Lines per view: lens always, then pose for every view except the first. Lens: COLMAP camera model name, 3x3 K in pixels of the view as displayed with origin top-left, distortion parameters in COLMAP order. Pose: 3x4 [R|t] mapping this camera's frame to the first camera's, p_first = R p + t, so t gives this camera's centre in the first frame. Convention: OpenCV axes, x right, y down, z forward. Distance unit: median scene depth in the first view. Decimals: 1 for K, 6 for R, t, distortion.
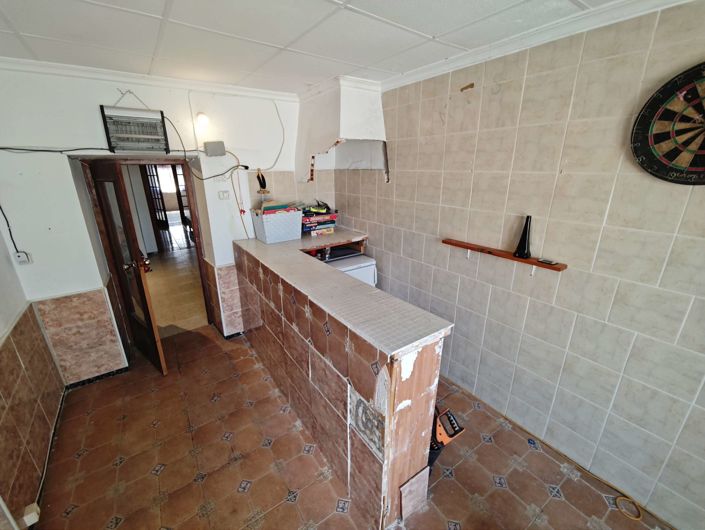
lens RADIAL K [[294.8, 0, 349.9], [0, 294.8, 262.4], [0, 0, 1]] dist [-0.010177, 0.005018]
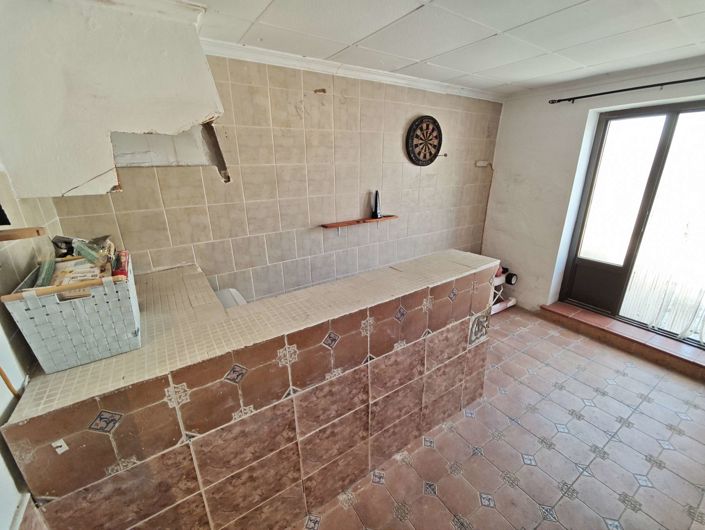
lens RADIAL K [[294.8, 0, 349.9], [0, 294.8, 262.4], [0, 0, 1]] dist [-0.010177, 0.005018]
pose [[0.030707, -0.307545, 0.951038, -0.852679], [0.331224, 0.900856, 0.280623, -0.255716], [-0.943052, 0.306390, 0.129529, 0.888618]]
